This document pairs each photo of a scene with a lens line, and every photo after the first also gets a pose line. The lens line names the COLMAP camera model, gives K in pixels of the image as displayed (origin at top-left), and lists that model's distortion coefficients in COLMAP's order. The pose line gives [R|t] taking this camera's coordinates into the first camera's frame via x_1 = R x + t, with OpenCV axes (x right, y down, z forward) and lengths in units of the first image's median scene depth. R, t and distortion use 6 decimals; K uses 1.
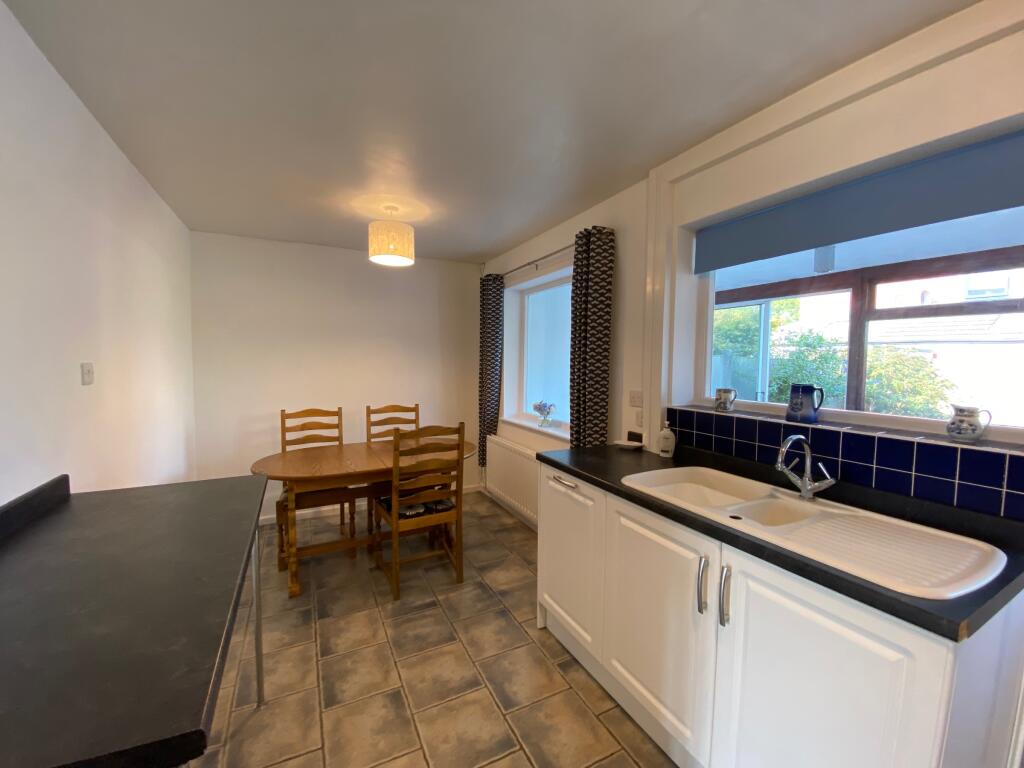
lens RADIAL K [[417.1, 0, 512.0], [0, 417.1, 384.0], [0, 0, 1]] dist [0.027101, -0.000022]
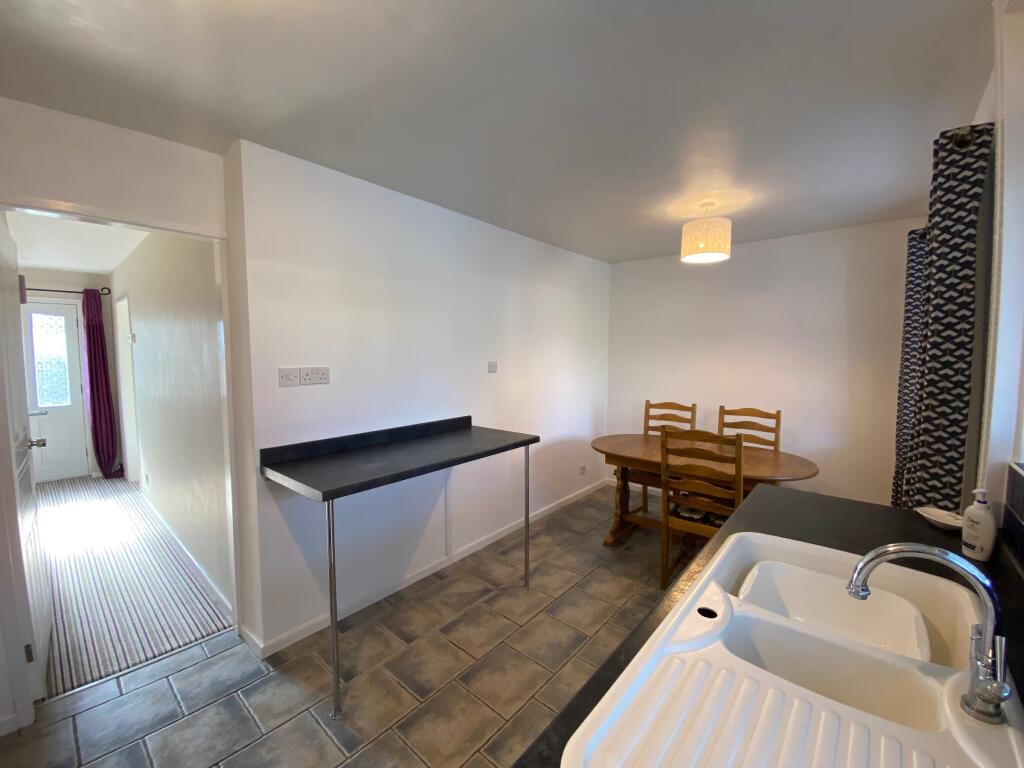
lens RADIAL K [[416.5, 0, 512.0], [0, 416.5, 384.0], [0, 0, 1]] dist [-0.024166, 0.000012]
pose [[0.385612, 0.068109, -0.920144, 0.463473], [-0.065128, 0.996793, 0.046489, -0.015648], [0.920359, 0.042001, 0.388812, 0.231733]]
